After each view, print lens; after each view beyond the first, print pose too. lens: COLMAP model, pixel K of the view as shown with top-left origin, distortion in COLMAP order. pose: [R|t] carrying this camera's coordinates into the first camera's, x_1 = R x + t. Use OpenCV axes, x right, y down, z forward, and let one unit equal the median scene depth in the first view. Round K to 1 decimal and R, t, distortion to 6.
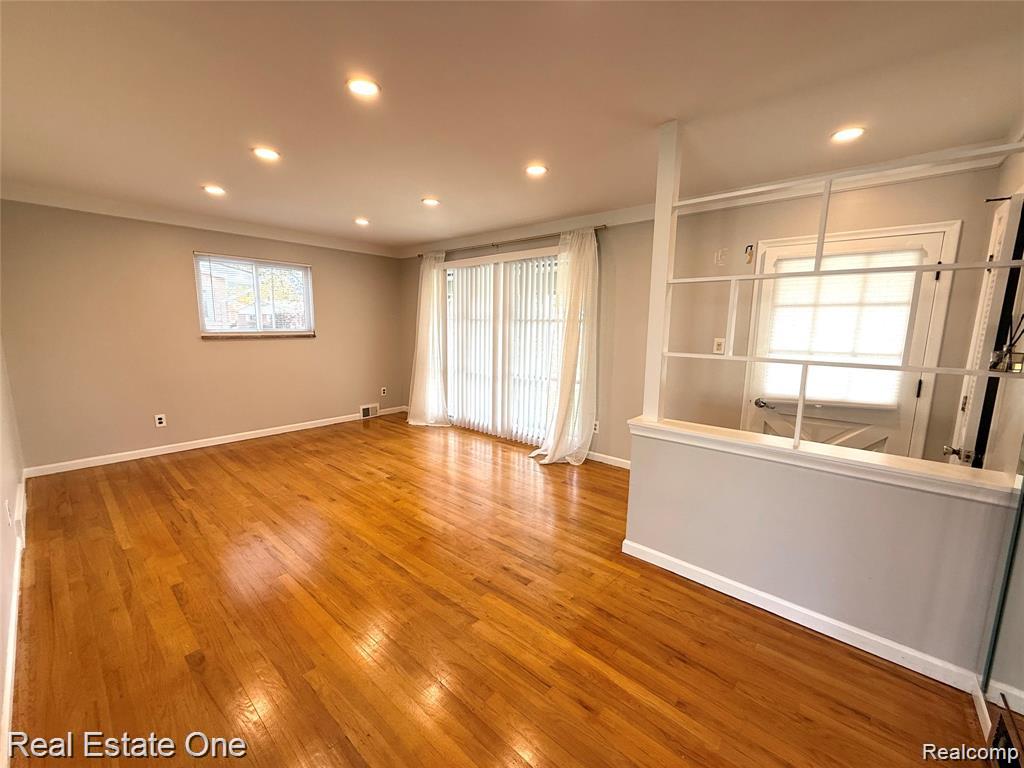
lens RADIAL K [[412.0, 0, 512.0], [0, 412.0, 384.0], [0, 0, 1]] dist [-0.000484, 0.000008]
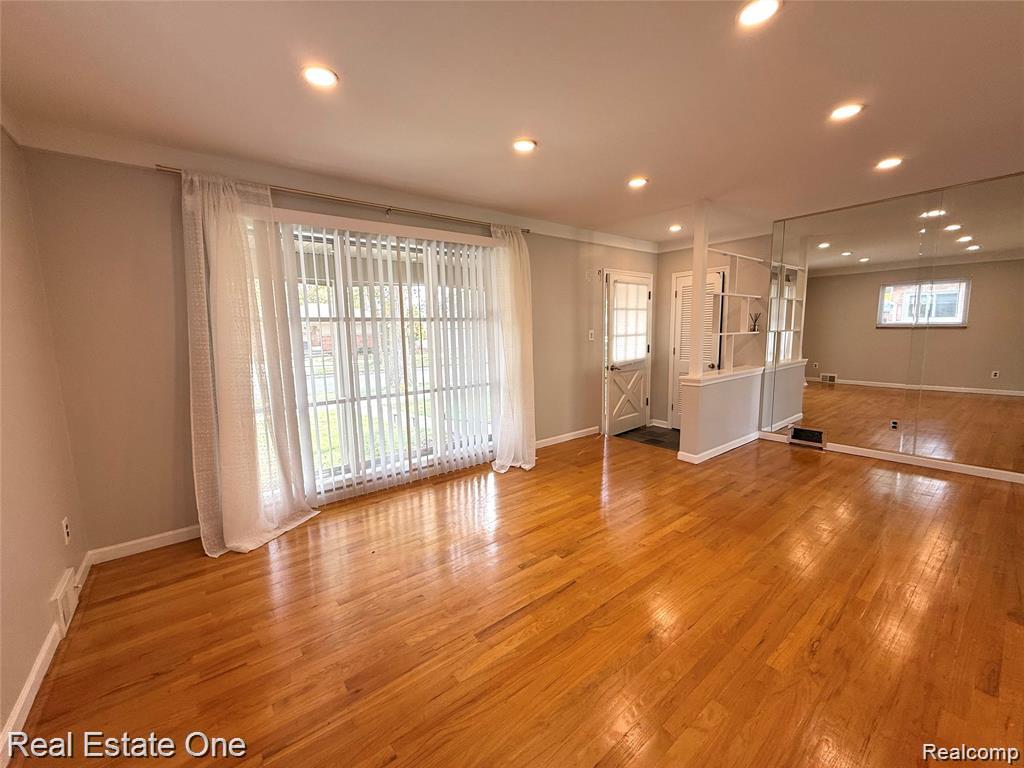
lens RADIAL K [[404.4, 0, 512.0], [0, 404.4, 384.0], [0, 0, 1]] dist [0.000268, -0.000117]
pose [[0.187296, -0.151640, 0.970528, -0.755797], [0.165740, 0.978726, 0.120936, -0.110365], [-0.968220, 0.138204, 0.208445, 0.763635]]
